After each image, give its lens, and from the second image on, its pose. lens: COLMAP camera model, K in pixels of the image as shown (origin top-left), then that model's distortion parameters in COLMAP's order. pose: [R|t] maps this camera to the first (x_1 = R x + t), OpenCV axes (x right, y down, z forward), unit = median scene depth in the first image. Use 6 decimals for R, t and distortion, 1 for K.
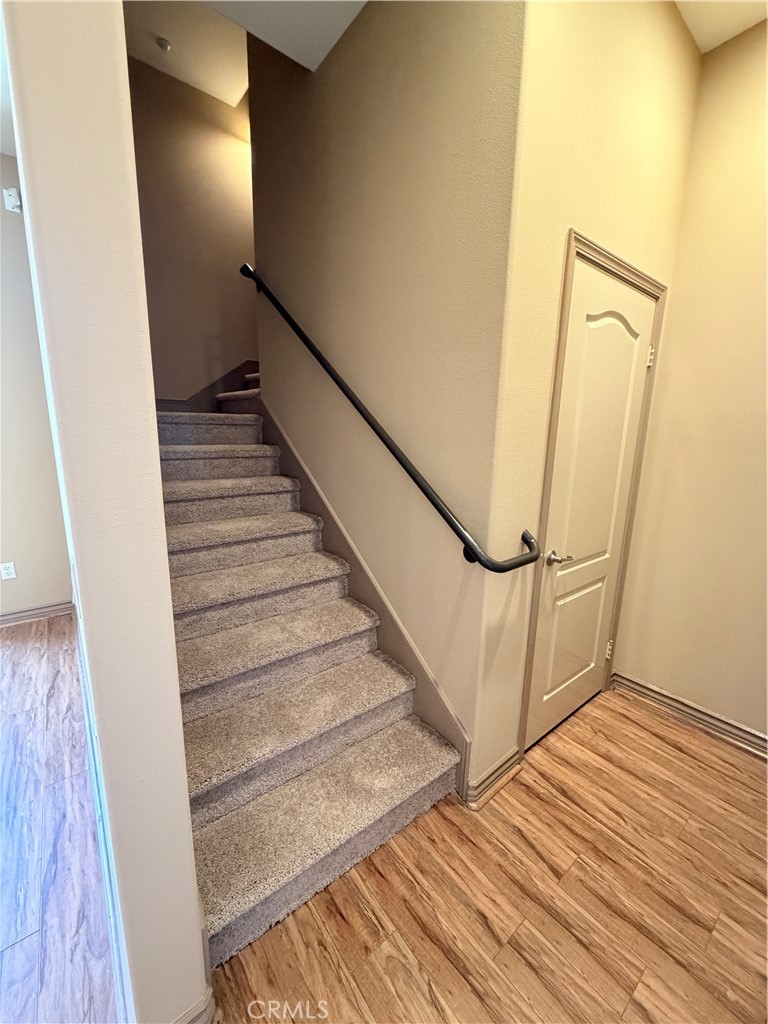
lens RADIAL K [[410.9, 0, 384.0], [0, 410.9, 512.0], [0, 0, 1]] dist [0.000300, 0.000045]
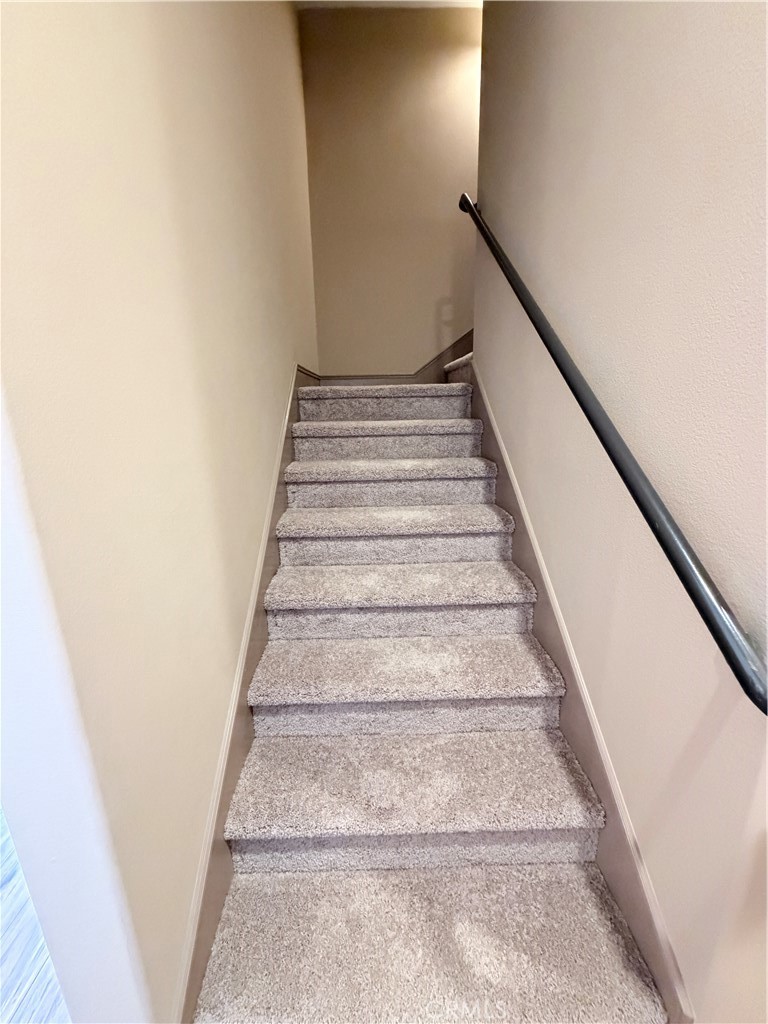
lens RADIAL K [[410.9, 0, 384.0], [0, 410.9, 512.0], [0, 0, 1]] dist [0.000300, 0.000045]
pose [[0.798679, 0.113045, -0.591044, 0.106967], [-0.082884, 0.993501, 0.078019, -0.036613], [0.596022, -0.013324, 0.802858, 0.302088]]
